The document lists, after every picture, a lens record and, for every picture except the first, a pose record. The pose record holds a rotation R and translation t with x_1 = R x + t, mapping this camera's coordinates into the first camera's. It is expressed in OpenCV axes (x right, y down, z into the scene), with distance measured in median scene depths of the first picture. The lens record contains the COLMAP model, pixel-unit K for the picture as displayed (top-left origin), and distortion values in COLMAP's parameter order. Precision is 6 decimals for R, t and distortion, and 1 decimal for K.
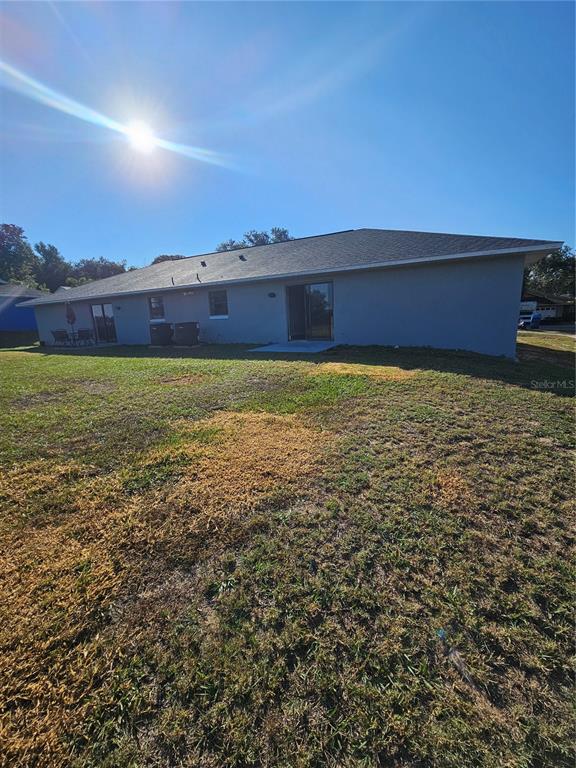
lens RADIAL K [[311.1, 0, 288.0], [0, 311.1, 384.0], [0, 0, 1]] dist [0.001362, 0.000131]
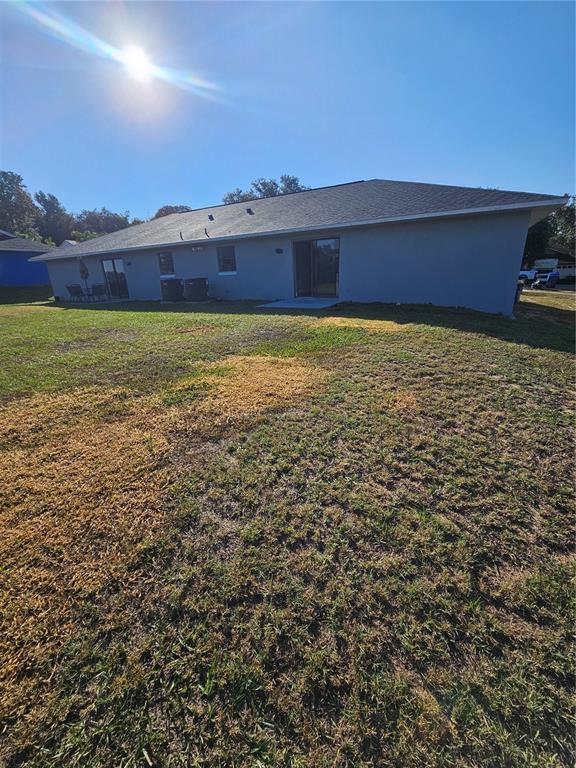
lens RADIAL K [[311.1, 0, 288.0], [0, 311.1, 384.0], [0, 0, 1]] dist [0.001362, 0.000131]
pose [[0.999585, 0.015207, -0.024482, 0.025934], [-0.011970, 0.991789, 0.127324, 0.045490], [0.026217, -0.126978, 0.991559, -0.187149]]
